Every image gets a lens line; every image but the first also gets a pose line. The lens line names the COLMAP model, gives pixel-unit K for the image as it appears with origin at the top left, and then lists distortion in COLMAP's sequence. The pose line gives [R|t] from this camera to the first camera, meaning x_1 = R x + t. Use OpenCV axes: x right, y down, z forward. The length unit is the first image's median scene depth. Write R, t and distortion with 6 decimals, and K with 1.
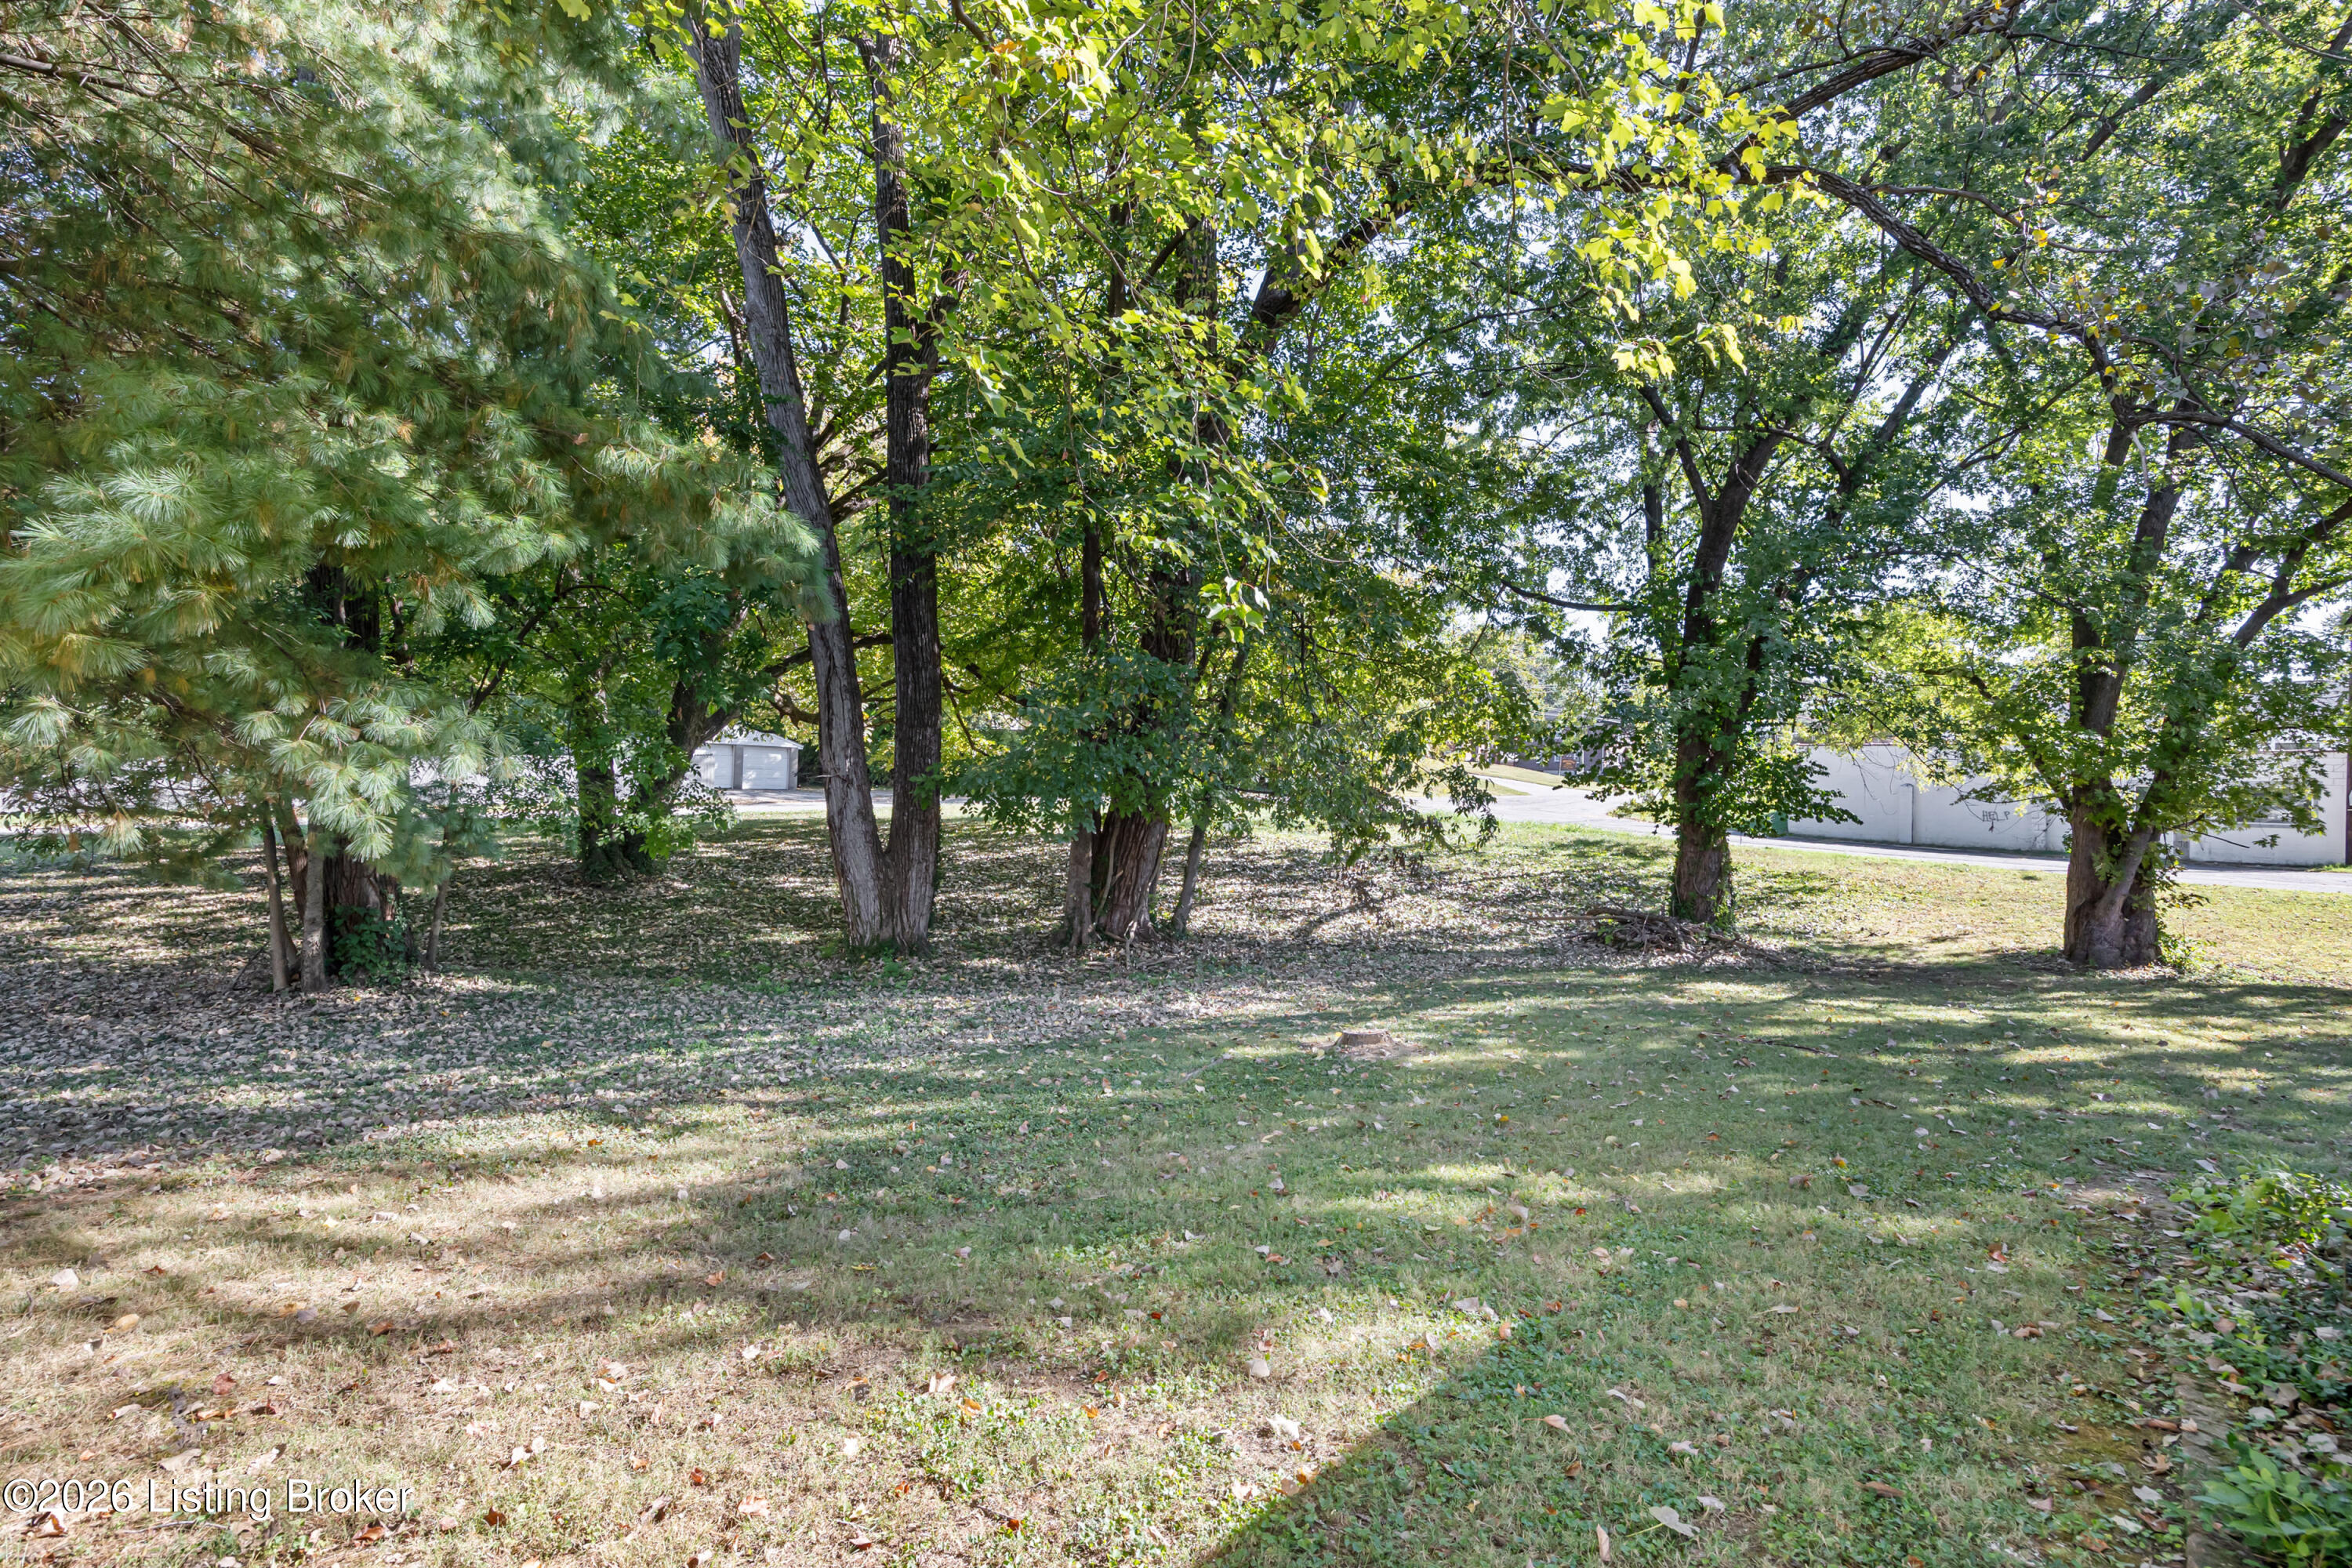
lens RADIAL K [[1183.2, 0, 1173.1], [0, 1183.2, 785.5], [0, 0, 1]] dist [-0.006147, -0.000947]
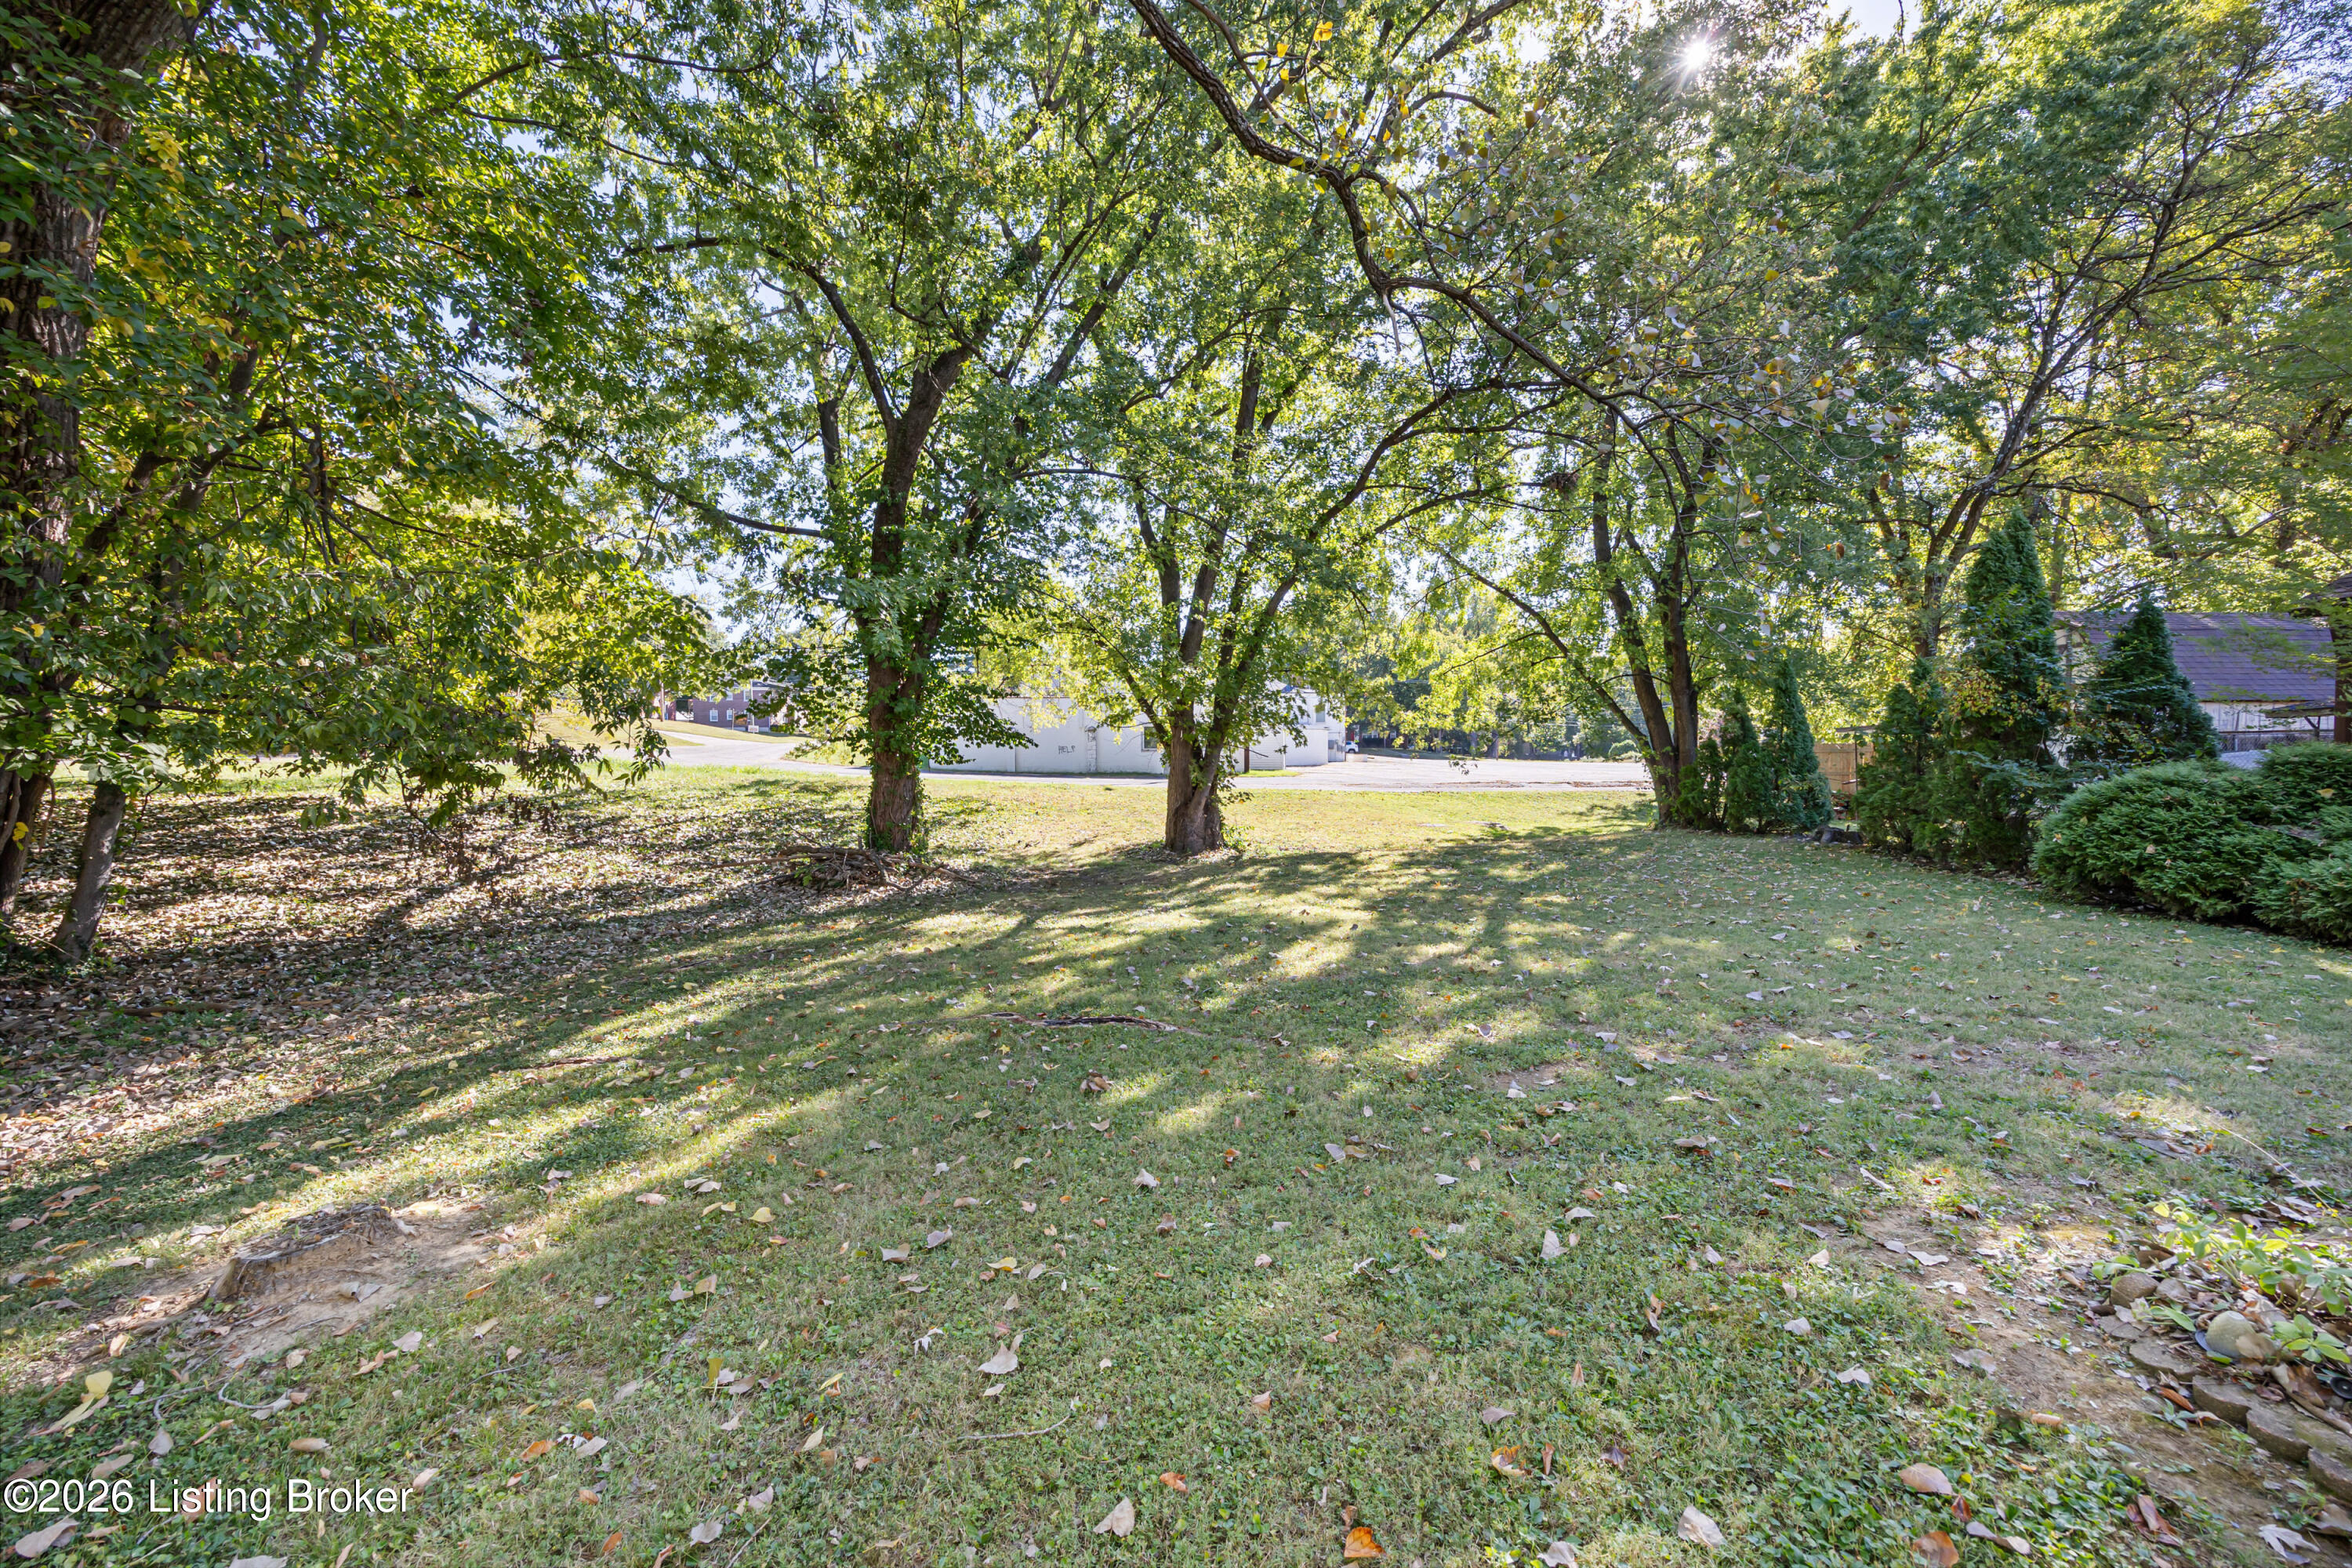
lens RADIAL K [[938.0, 0, 1182.8], [0, 938.0, 777.3], [0, 0, 1]] dist [-0.000485, 0.000047]
pose [[0.722904, -0.047785, 0.689295, 0.077026], [0.019341, 0.998614, 0.048945, 0.019531], [-0.690678, -0.022051, 0.722826, 0.263615]]
